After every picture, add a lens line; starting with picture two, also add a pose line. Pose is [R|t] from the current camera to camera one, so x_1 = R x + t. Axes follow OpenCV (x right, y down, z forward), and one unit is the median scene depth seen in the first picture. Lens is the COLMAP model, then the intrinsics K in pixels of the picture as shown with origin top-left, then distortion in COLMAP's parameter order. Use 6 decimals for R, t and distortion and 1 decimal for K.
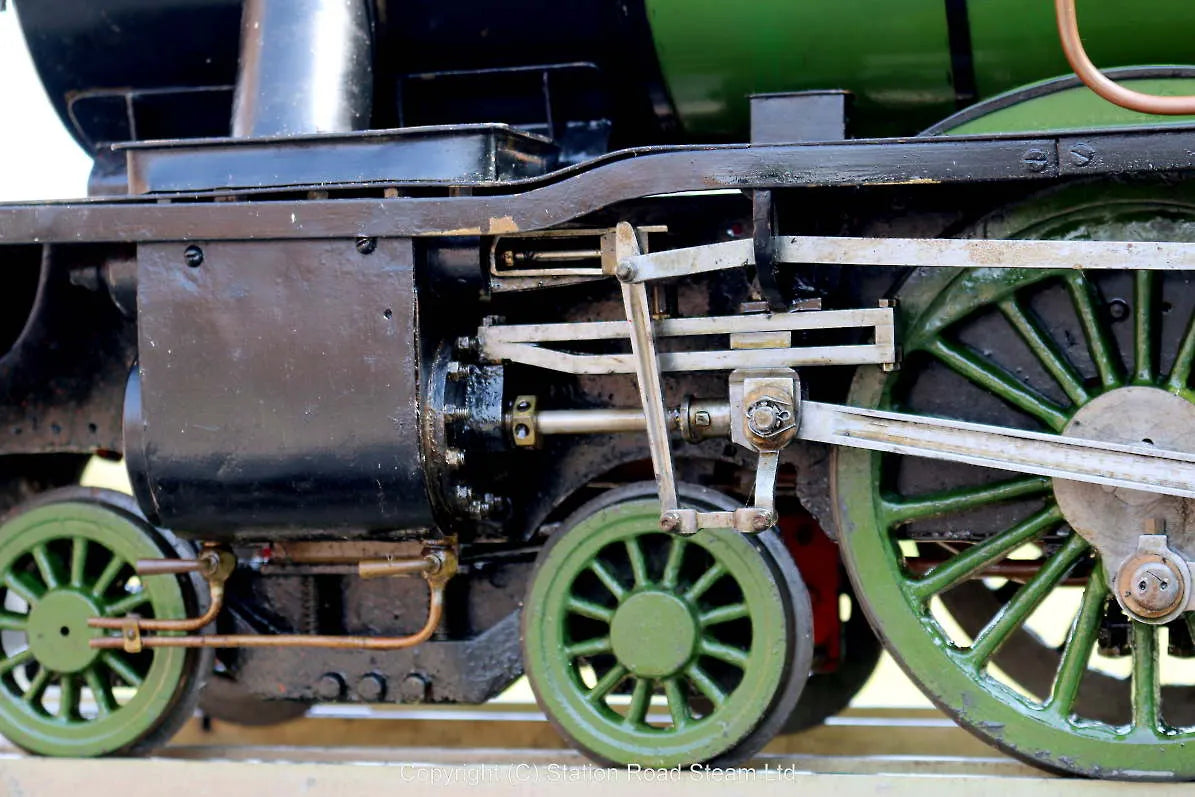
lens RADIAL K [[2718.7, 0, 601.0], [0, 2718.7, 394.7], [0, 0, 1]] dist [0.024431, 0.000000]
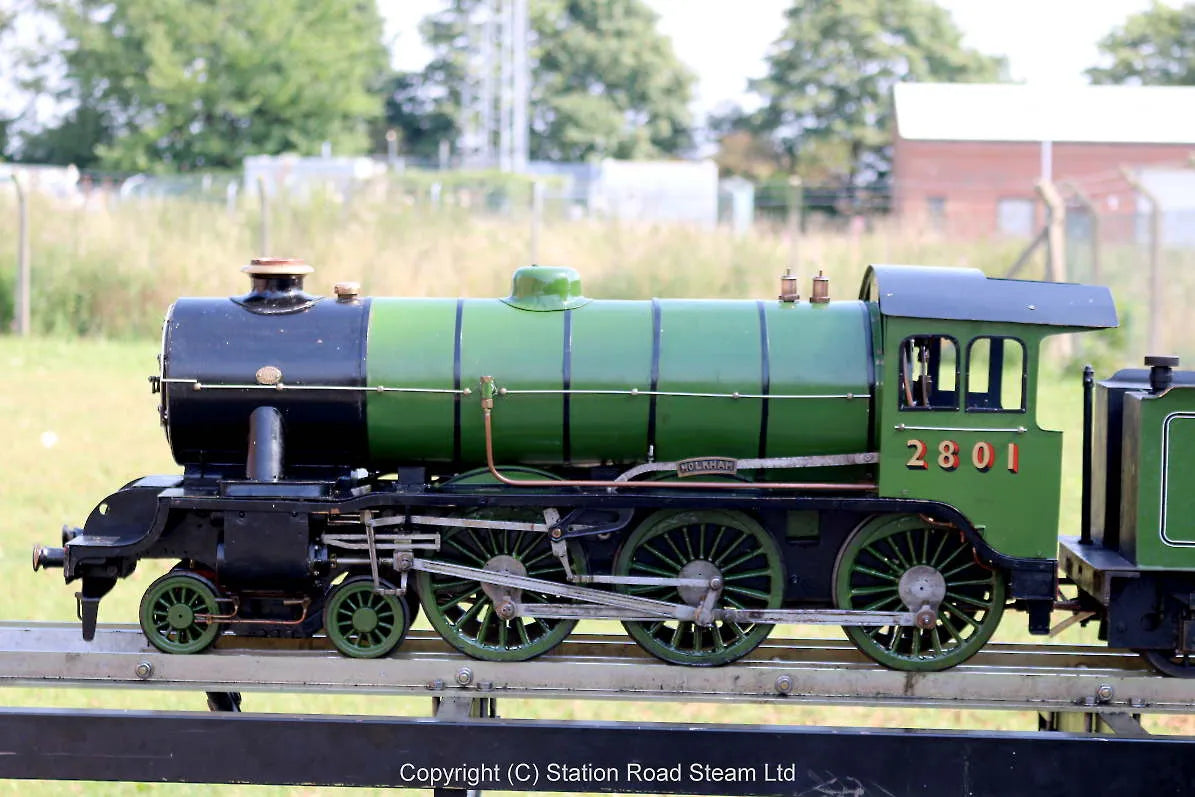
lens RADIAL K [[2718.7, 0, 598.3], [0, 2718.7, 402.0], [0, 0, 1]] dist [0.024431, 0.000000]
pose [[0.964198, 0.018506, 0.264537, -0.644994], [-0.038284, 0.996826, 0.069805, -0.463500], [-0.262406, -0.077434, 0.961846, -2.506638]]
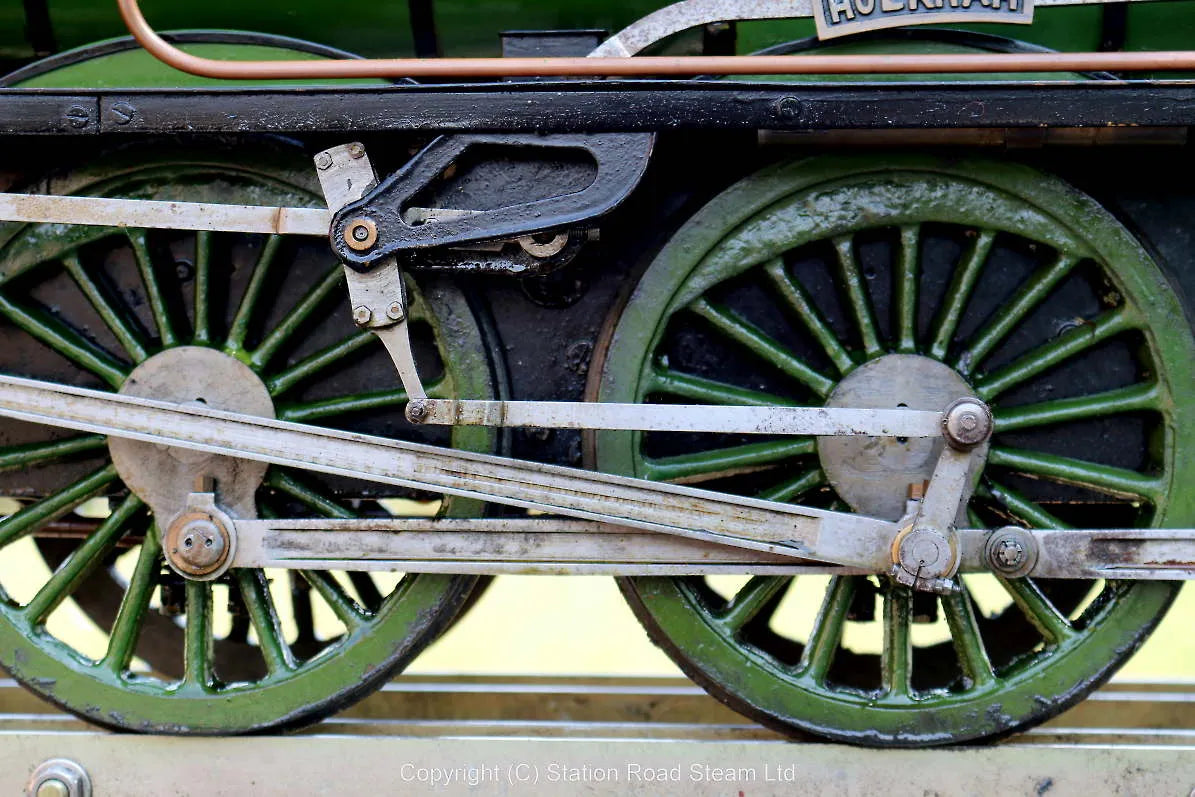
lens RADIAL K [[2718.7, 0, 591.6], [0, 2718.7, 391.5], [0, 0, 1]] dist [0.024431, 0.000000]
pose [[0.973461, 0.022018, 0.227793, 0.110154], [-0.023273, 0.999725, 0.002824, 0.007404], [-0.227668, -0.008050, 0.973705, -0.019800]]
